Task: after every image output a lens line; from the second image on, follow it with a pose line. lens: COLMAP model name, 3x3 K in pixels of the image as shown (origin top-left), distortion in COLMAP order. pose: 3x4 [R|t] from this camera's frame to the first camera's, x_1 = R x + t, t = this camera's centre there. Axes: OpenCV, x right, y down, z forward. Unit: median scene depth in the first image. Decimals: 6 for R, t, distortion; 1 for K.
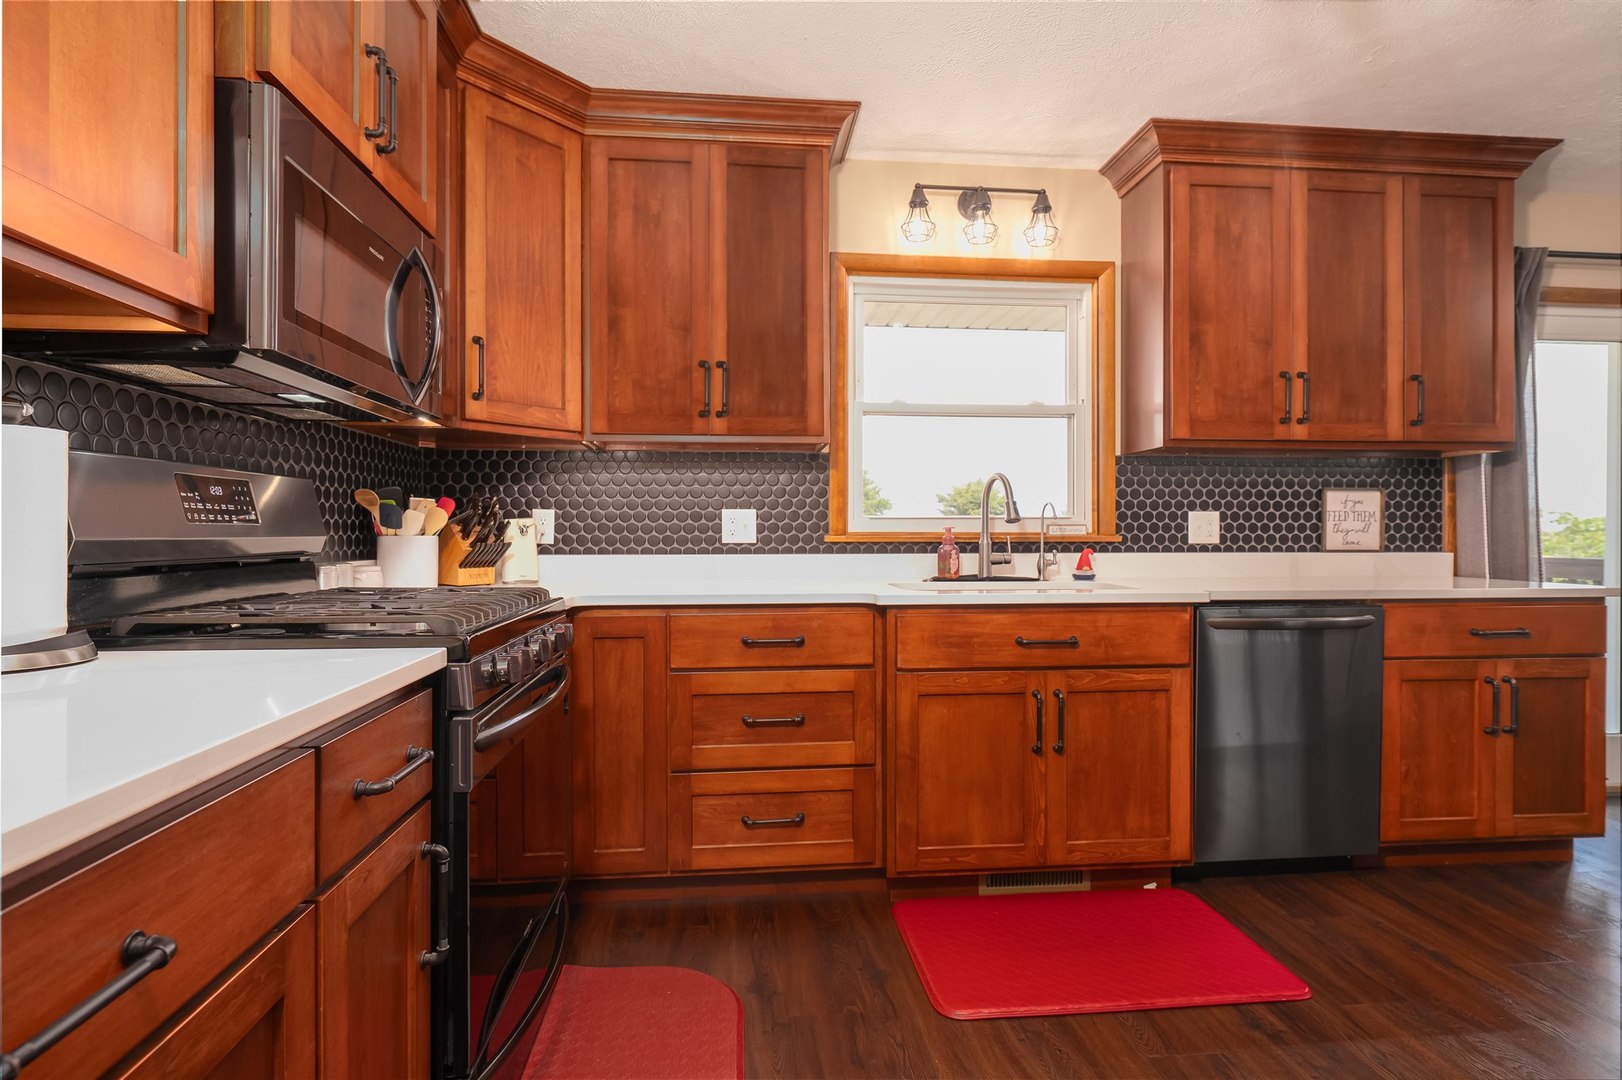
lens RADIAL K [[826.9, 0, 807.1], [0, 826.9, 537.1], [0, 0, 1]] dist [0.000942, 0.000172]
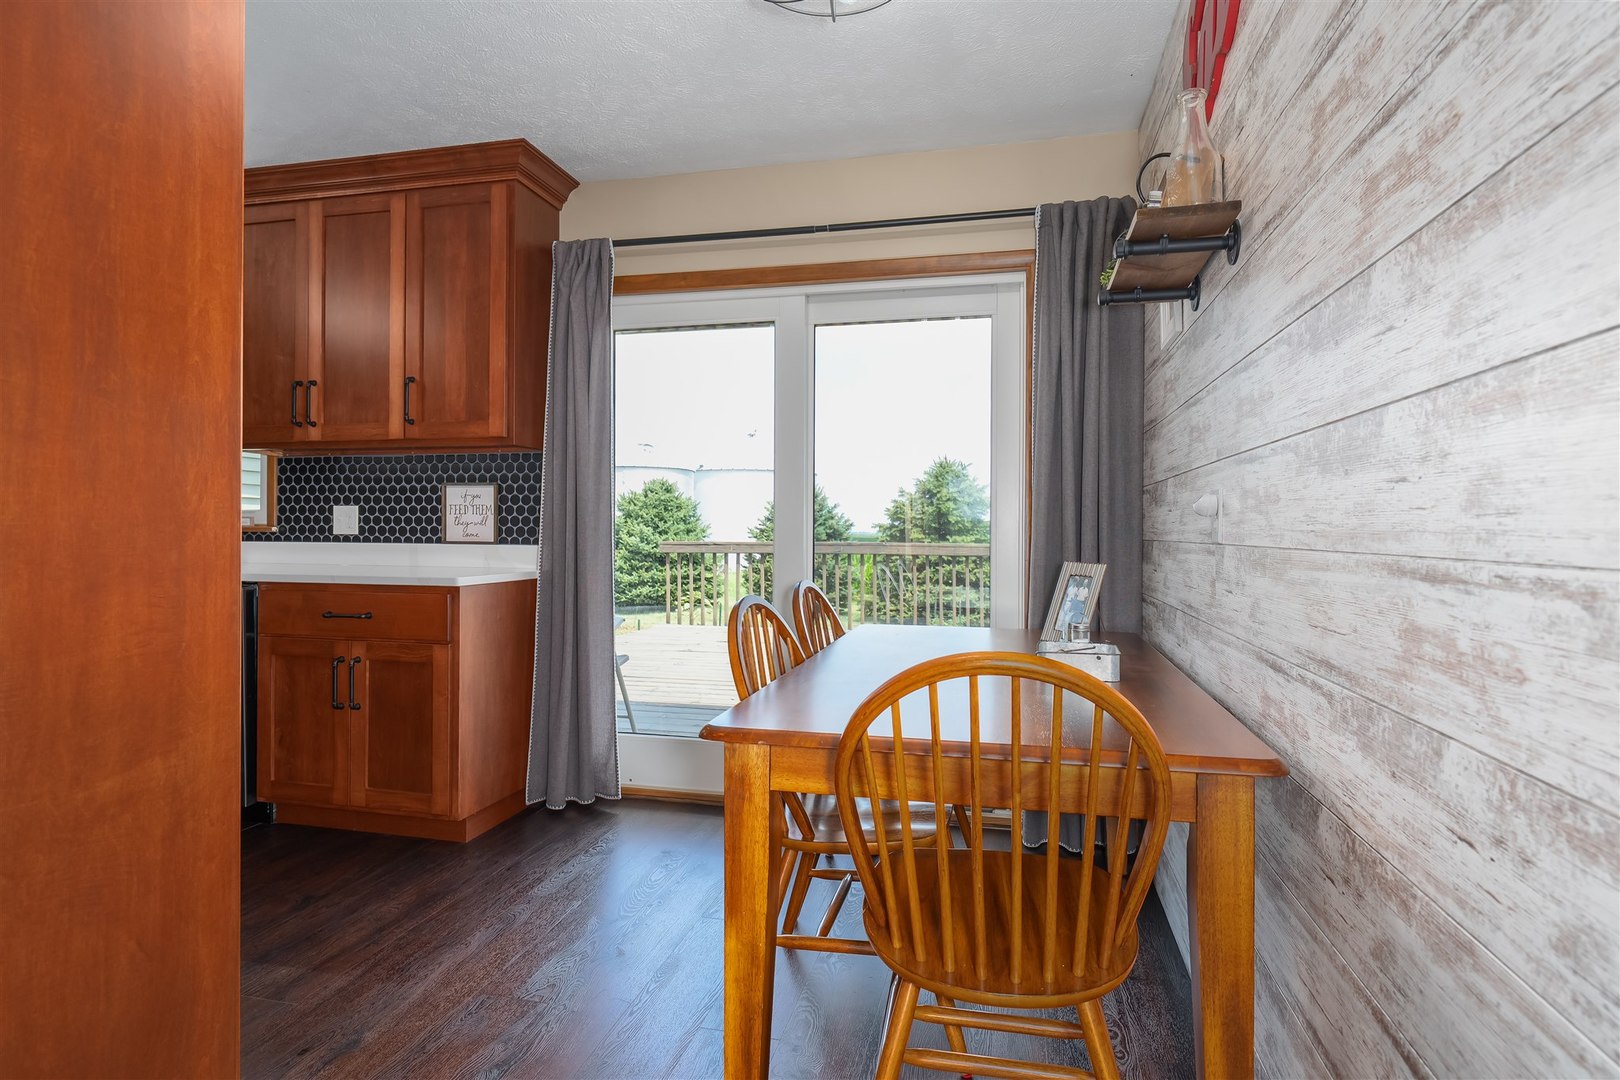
lens RADIAL K [[825.9, 0, 811.8], [0, 825.9, 535.6], [0, 0, 1]] dist [0.000942, 0.000172]
pose [[0.945730, 0.008881, -0.324832, 1.438213], [-0.009253, 0.999957, 0.000400, 0.003396], [0.324822, 0.002628, 0.945772, 0.144321]]
